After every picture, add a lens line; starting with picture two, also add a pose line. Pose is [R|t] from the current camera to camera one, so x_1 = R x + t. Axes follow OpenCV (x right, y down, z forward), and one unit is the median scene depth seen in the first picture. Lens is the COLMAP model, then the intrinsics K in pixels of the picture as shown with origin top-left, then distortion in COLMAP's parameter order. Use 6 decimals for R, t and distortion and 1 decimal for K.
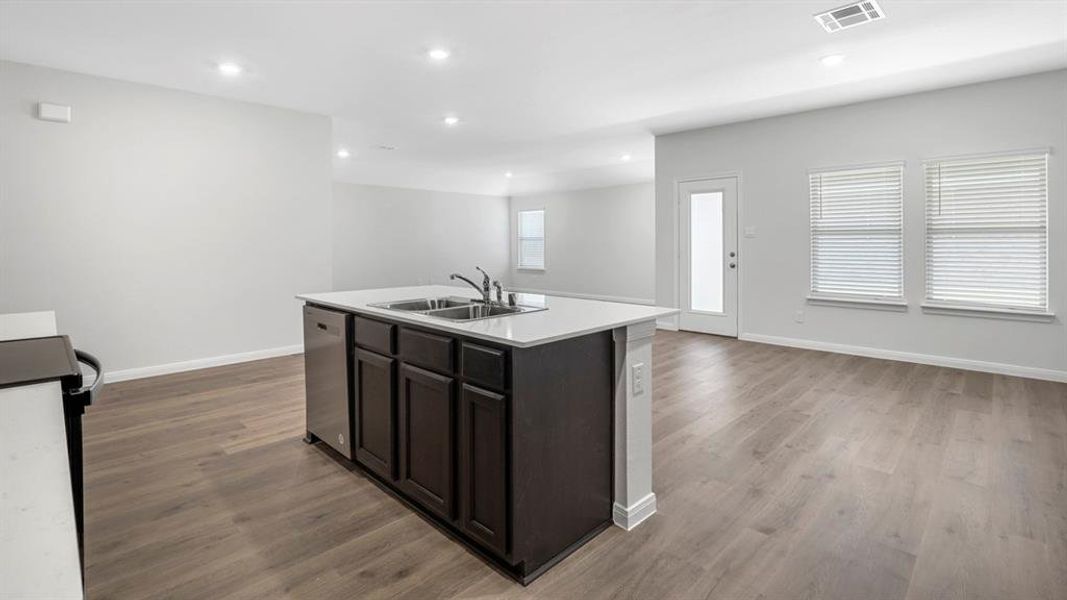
lens RADIAL K [[485.9, 0, 536.9], [0, 485.9, 266.3], [0, 0, 1]] dist [-0.027010, 0.000185]
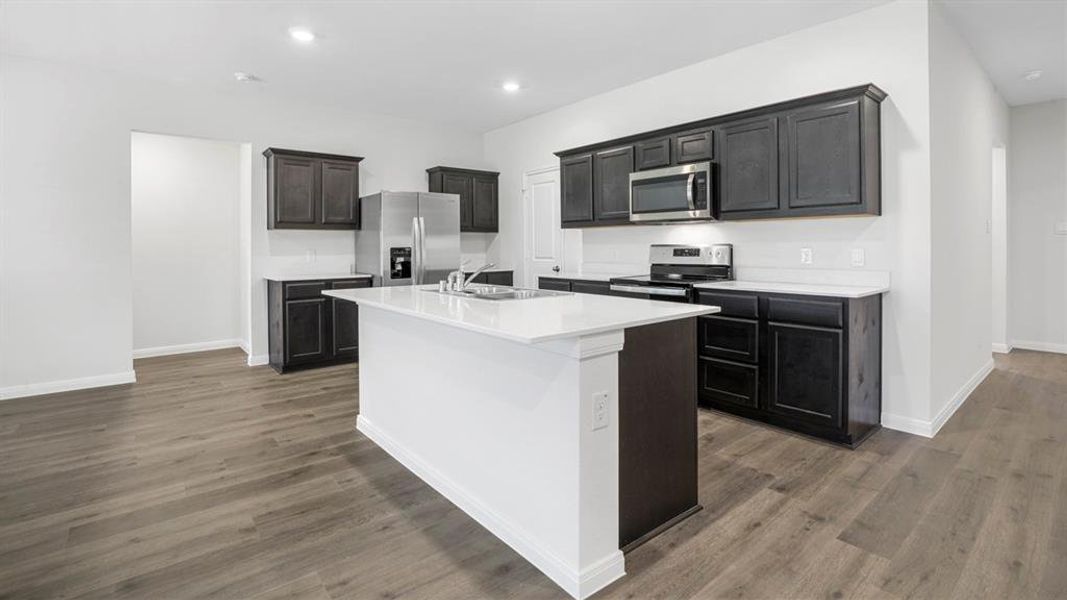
lens RADIAL K [[487.6, 0, 535.8], [0, 487.6, 246.5], [0, 0, 1]] dist [-0.027294, 0.000016]
pose [[-0.994362, 0.011397, 0.105421, -0.182240], [0.016665, 0.998649, 0.049223, -0.036541], [-0.104717, 0.050702, -0.993209, 0.973494]]
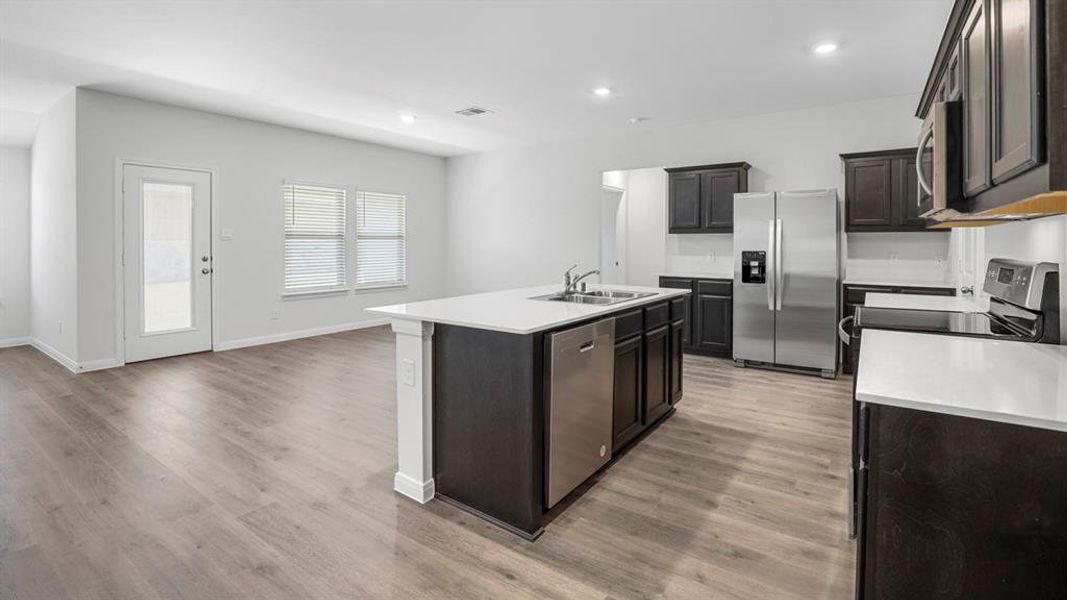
lens RADIAL K [[487.6, 0, 535.8], [0, 487.6, 246.5], [0, 0, 1]] dist [-0.027294, 0.000016]
pose [[-0.159883, -0.002690, 0.987132, -0.649678], [0.048827, 0.998751, 0.010630, -0.030498], [-0.985928, 0.049899, -0.159552, 0.615102]]
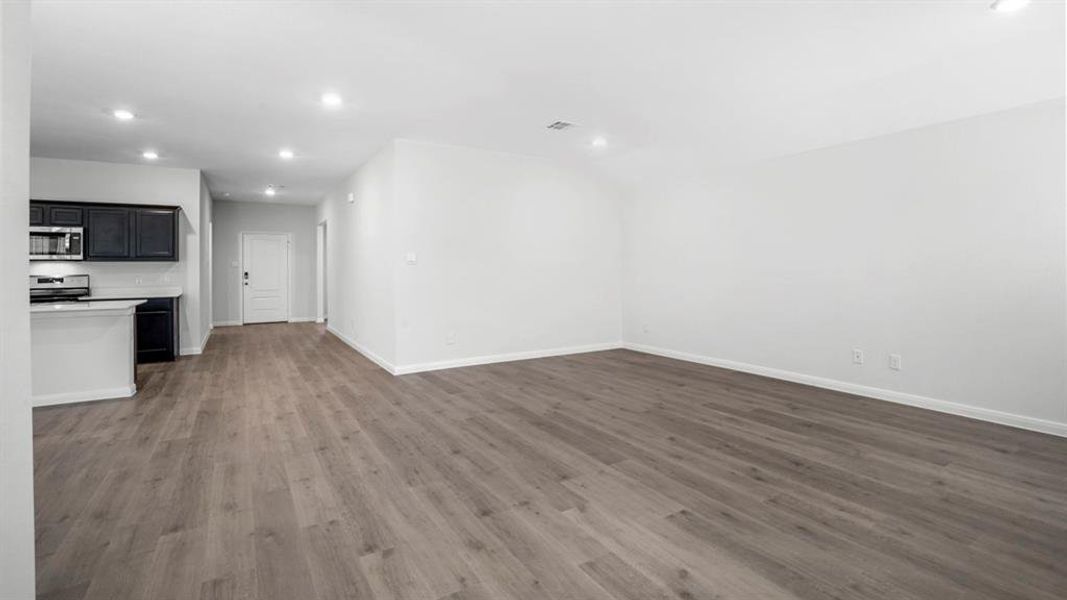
lens RADIAL K [[485.9, 0, 536.9], [0, 485.9, 266.3], [0, 0, 1]] dist [-0.027010, 0.000185]
pose [[-0.243486, 0.008217, -0.969870, 0.494674], [-0.041213, 0.998973, 0.018810, -0.090513], [0.969028, 0.044551, -0.242898, 1.617717]]
